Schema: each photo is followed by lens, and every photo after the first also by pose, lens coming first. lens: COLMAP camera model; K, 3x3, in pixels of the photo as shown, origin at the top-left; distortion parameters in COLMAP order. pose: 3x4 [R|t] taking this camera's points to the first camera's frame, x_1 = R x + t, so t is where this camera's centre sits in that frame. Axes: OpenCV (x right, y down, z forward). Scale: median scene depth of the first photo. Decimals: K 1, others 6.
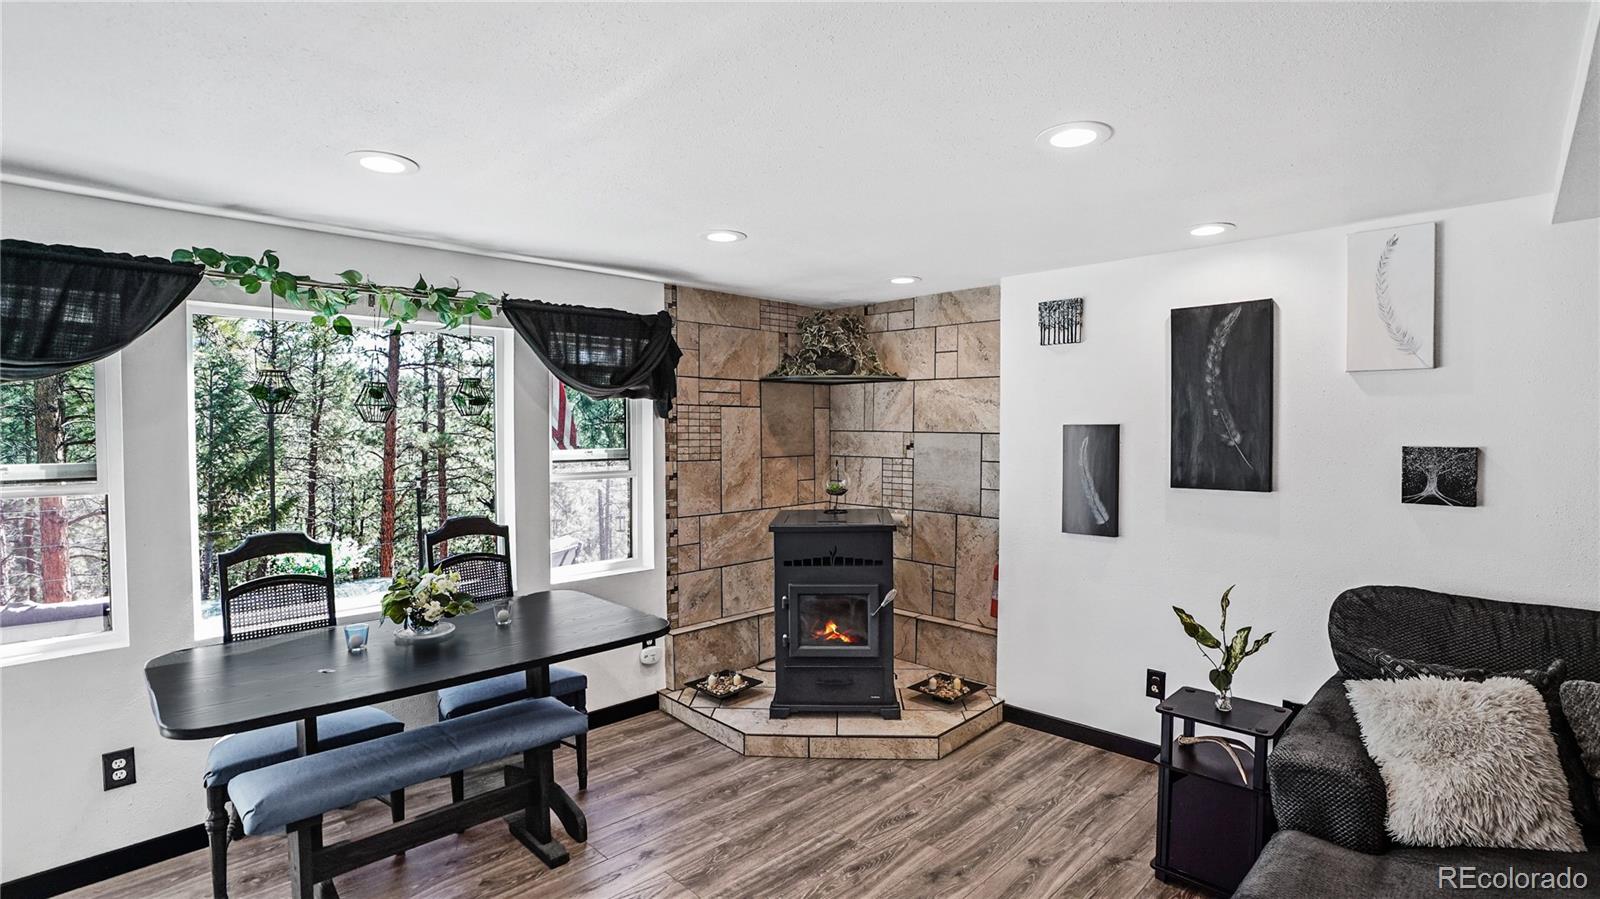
lens RADIAL K [[746.1, 0, 800.0], [0, 746.1, 449.5], [0, 0, 1]] dist [-0.072664, 0.032111]
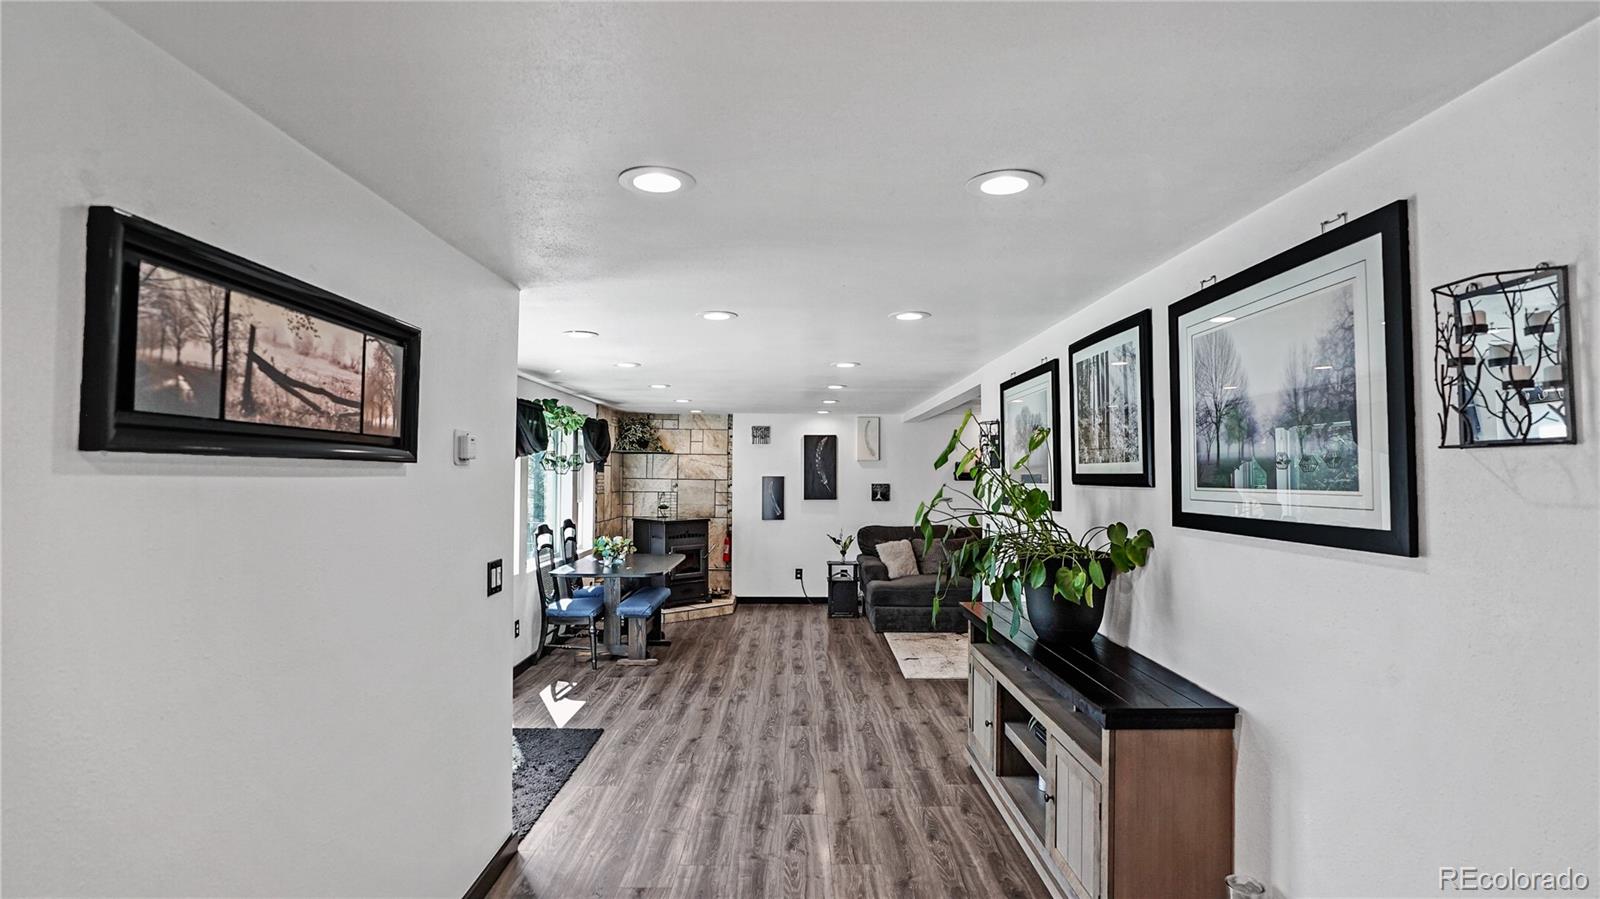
lens RADIAL K [[765.1, 0, 800.0], [0, 765.1, 449.5], [0, 0, 1]] dist [-0.056663, 0.000122]
pose [[0.706841, 0.026617, 0.706871, -1.370213], [0.014858, 0.998513, -0.052456, 0.013213], [-0.707216, 0.047580, 0.705395, -0.908601]]
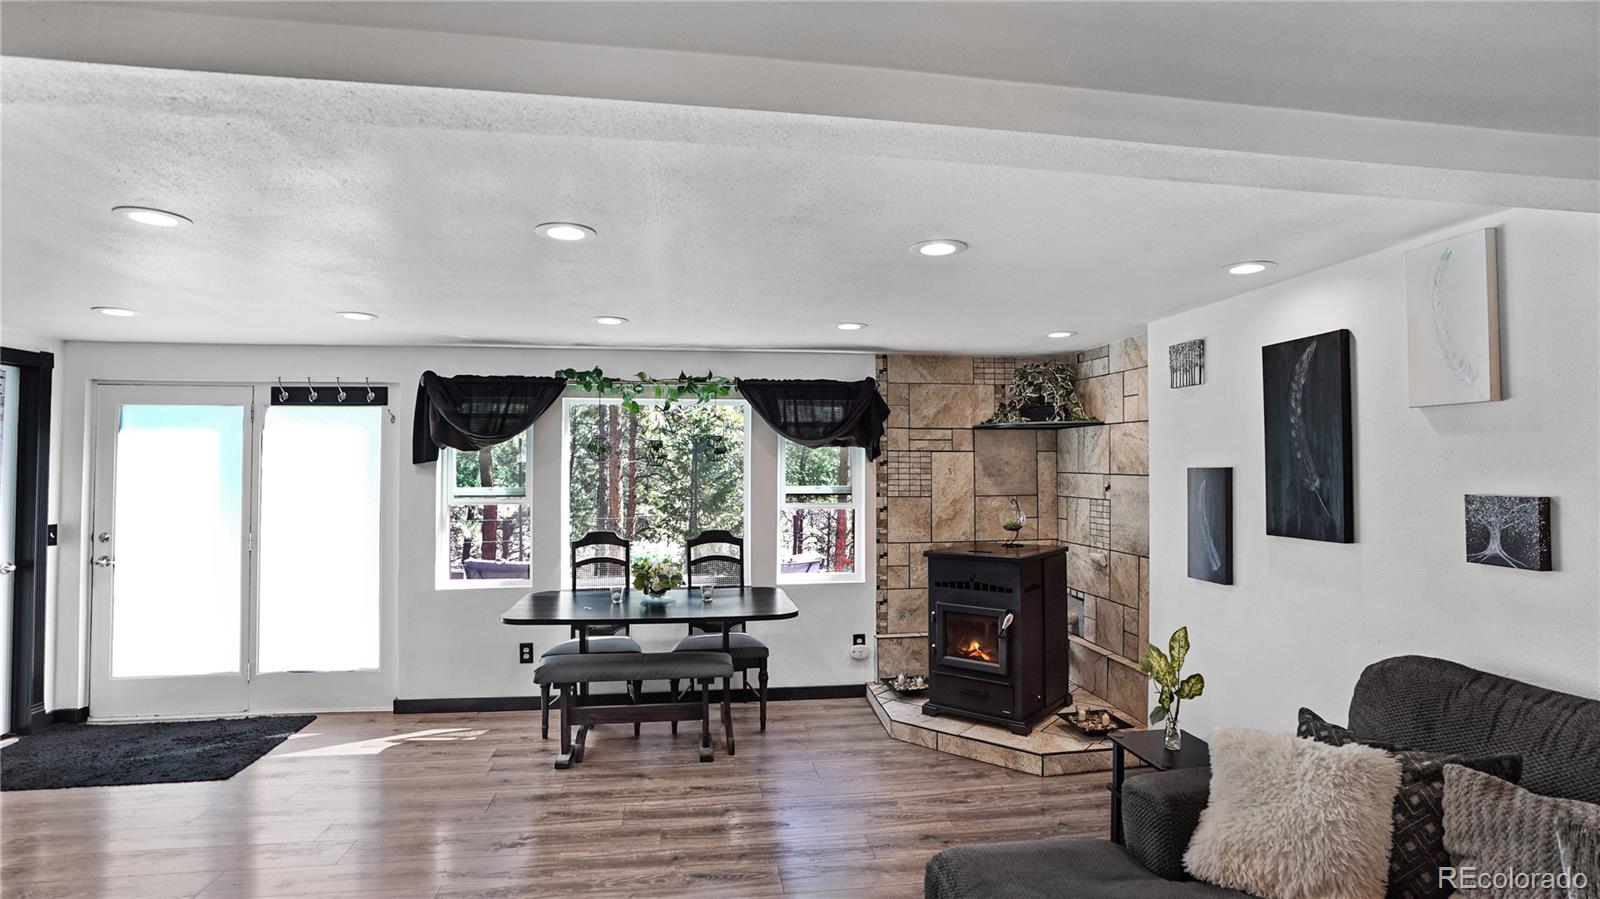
lens RADIAL K [[761.7, 0, 800.0], [0, 761.7, 449.5], [0, 0, 1]] dist [-0.073371, 0.033822]
pose [[0.804167, -0.012449, -0.594273, 0.529844], [-0.018241, 0.998793, -0.045607, -0.002715], [0.594123, 0.047516, 0.802969, -0.112223]]
